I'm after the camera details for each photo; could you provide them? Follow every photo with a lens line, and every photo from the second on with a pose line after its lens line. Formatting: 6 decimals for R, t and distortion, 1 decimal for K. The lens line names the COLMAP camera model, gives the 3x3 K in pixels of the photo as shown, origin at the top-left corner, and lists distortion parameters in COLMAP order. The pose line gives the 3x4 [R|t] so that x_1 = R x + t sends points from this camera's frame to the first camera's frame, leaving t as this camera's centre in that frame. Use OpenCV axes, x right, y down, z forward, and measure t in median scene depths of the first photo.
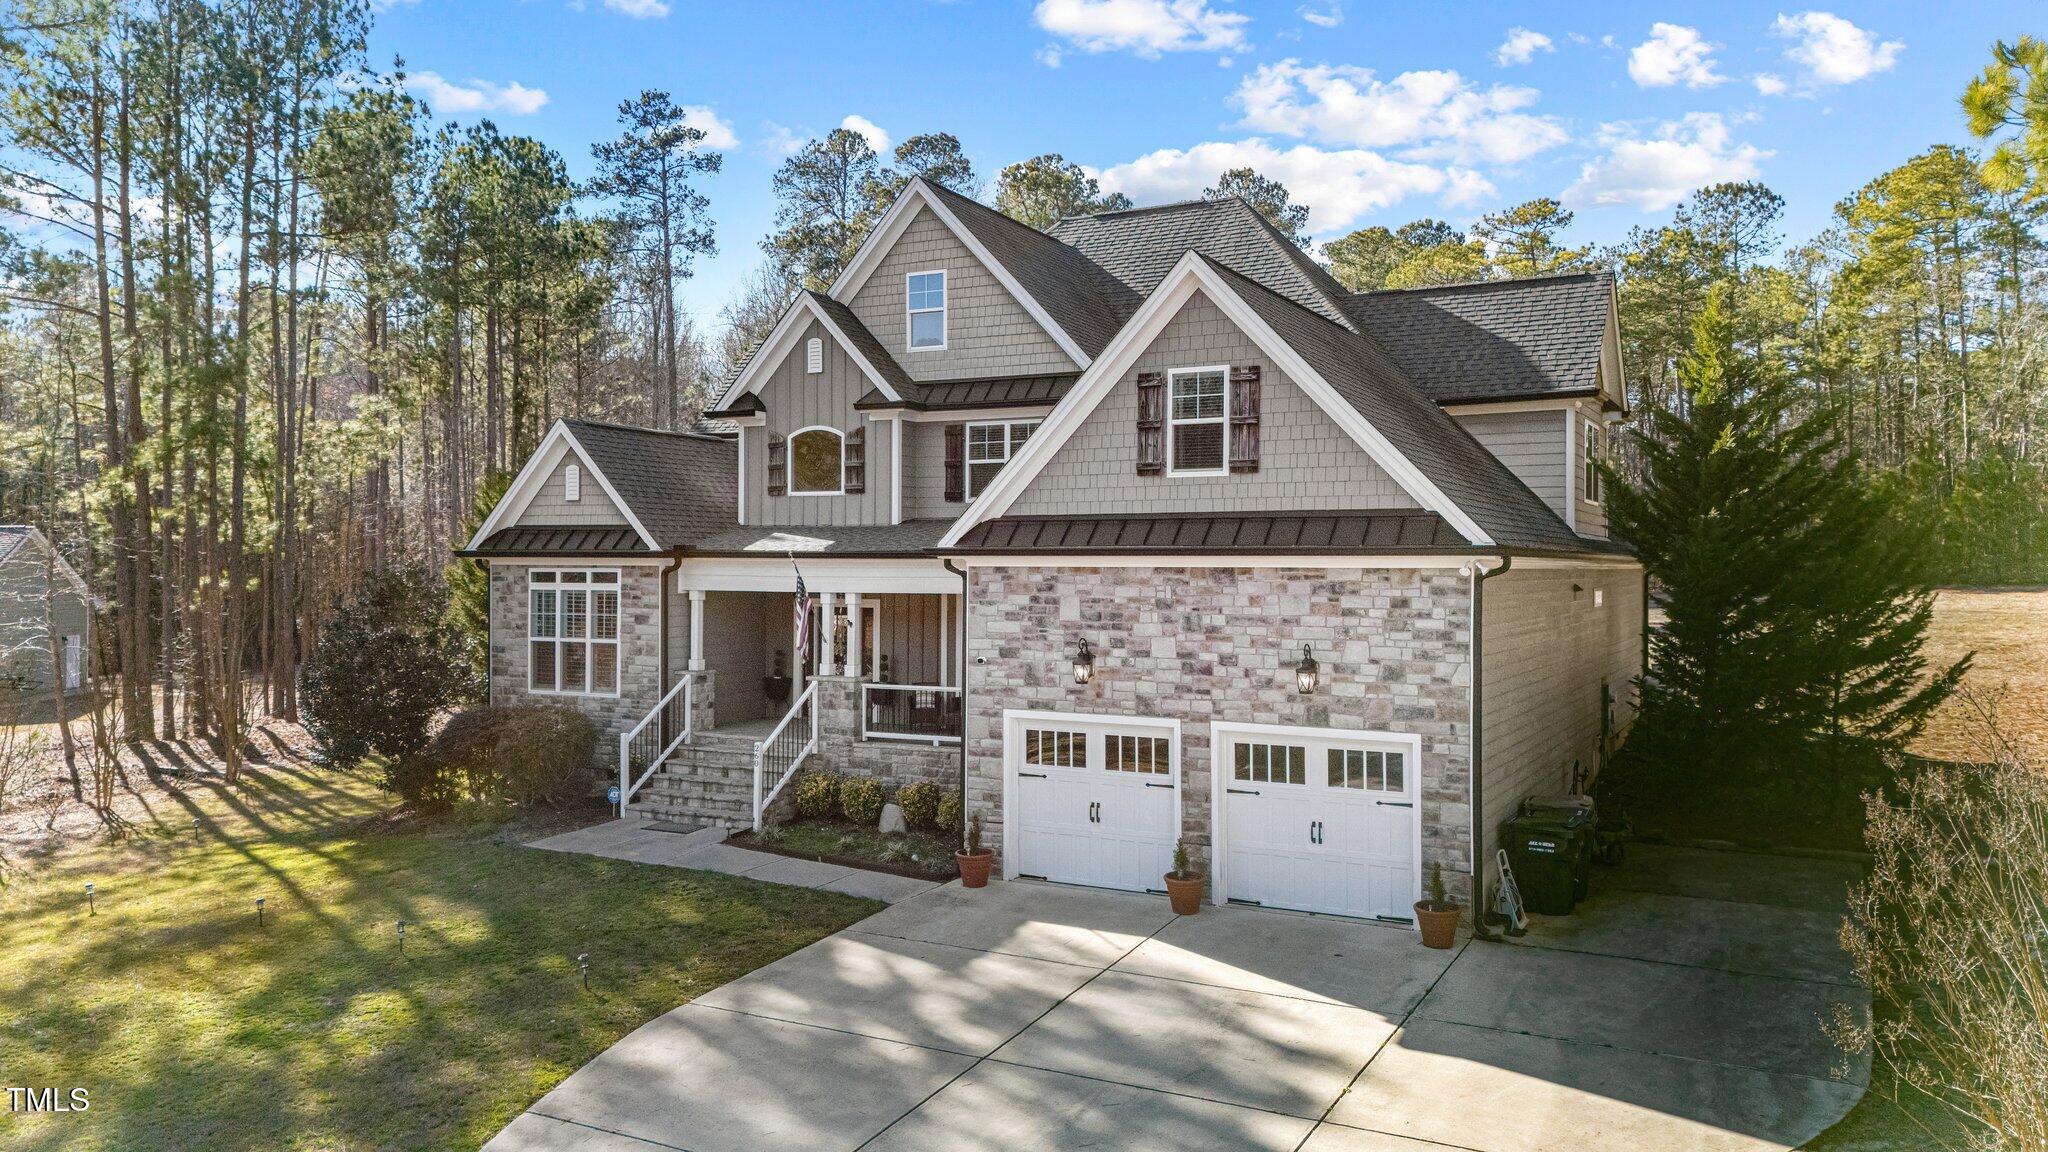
lens RADIAL K [[1518.8, 0, 1017.0], [0, 1518.8, 566.0], [0, 0, 1]] dist [0.086207, -0.084377]
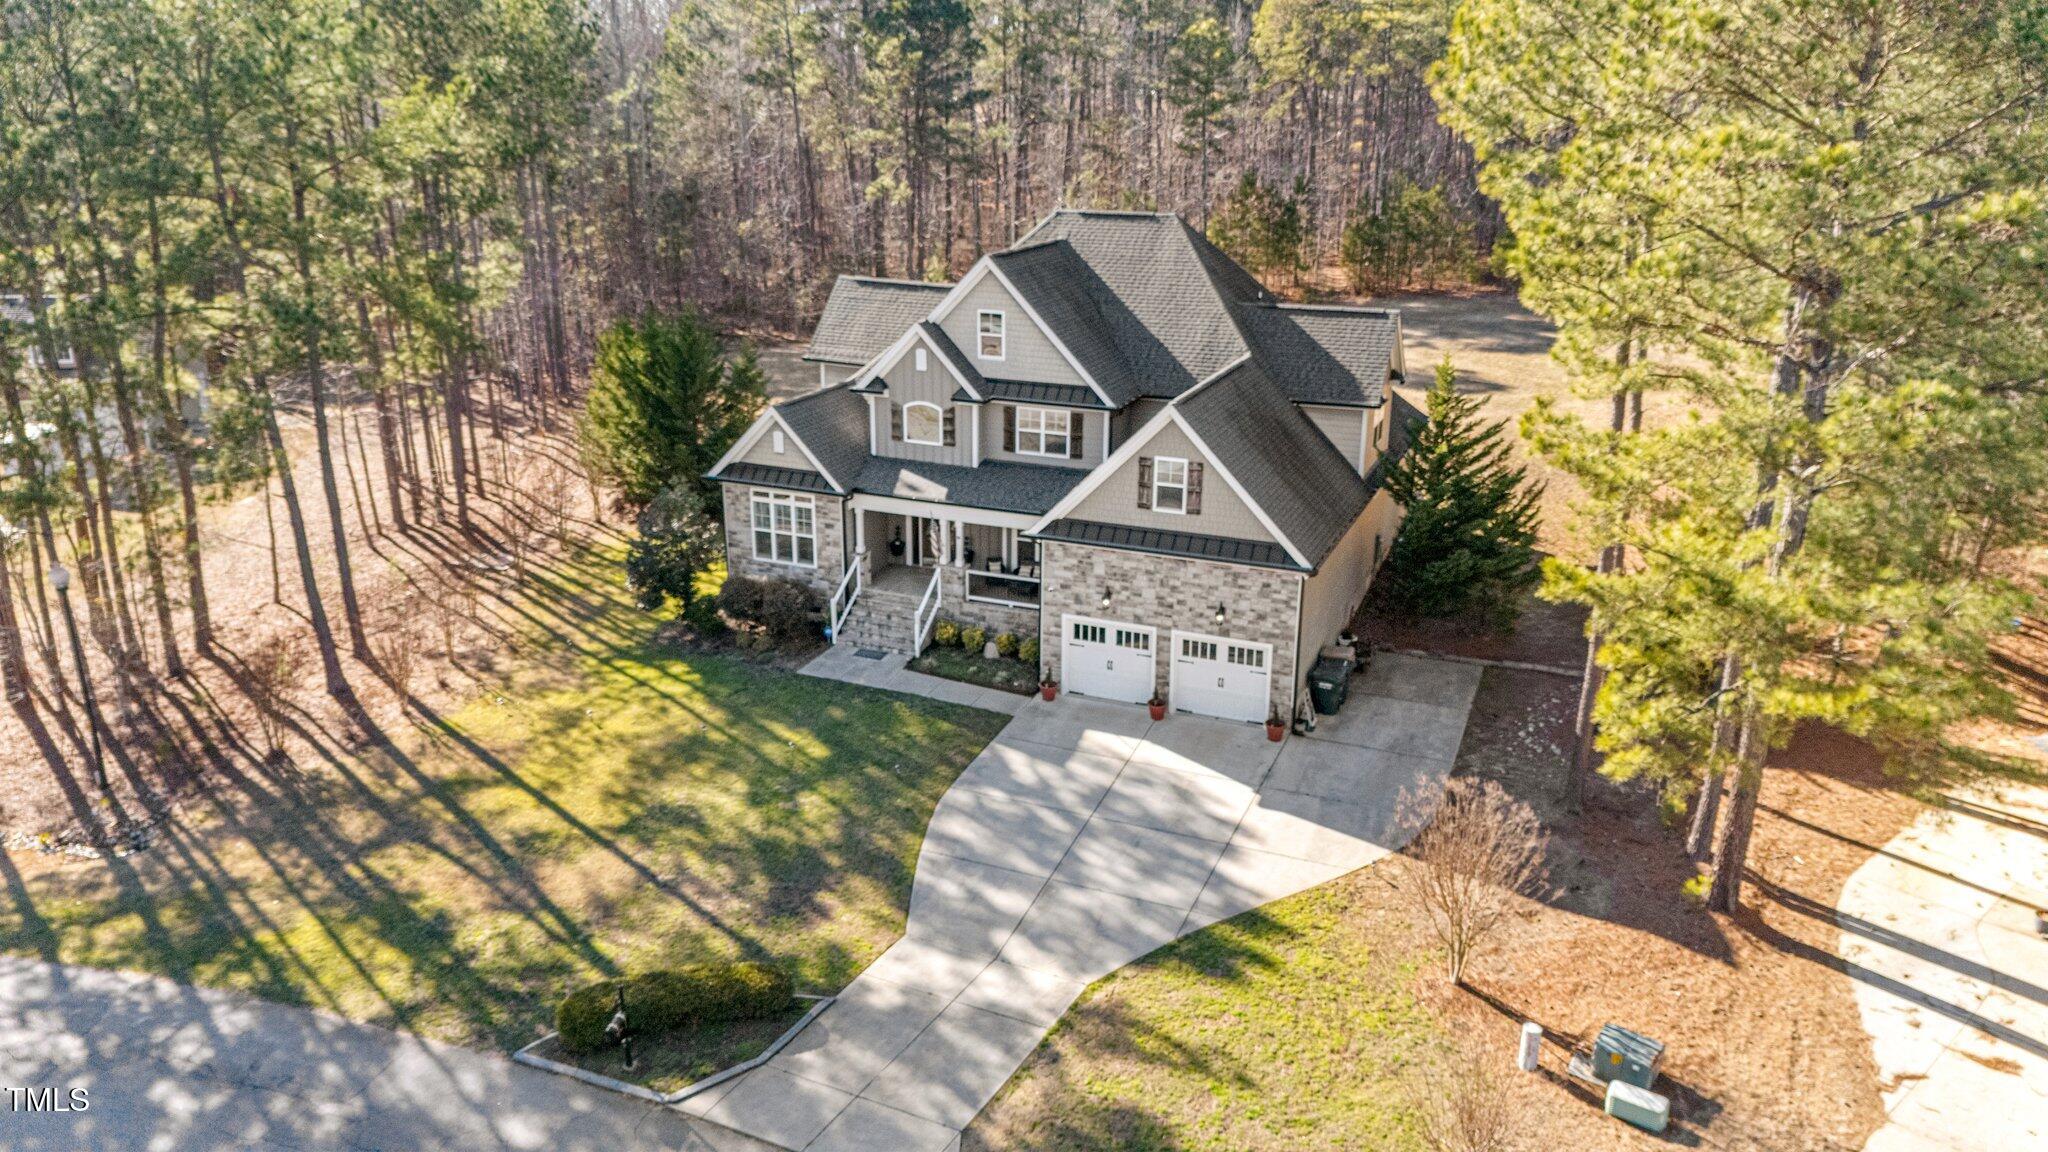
lens RADIAL K [[1518.8, 0, 1017.0], [0, 1518.8, 566.0], [0, 0, 1]] dist [0.086207, -0.084377]
pose [[0.995366, -0.030052, 0.091338, -0.247068], [-0.000064, 0.949696, 0.313172, -0.582496], [-0.096155, -0.311727, 0.945294, -0.823881]]
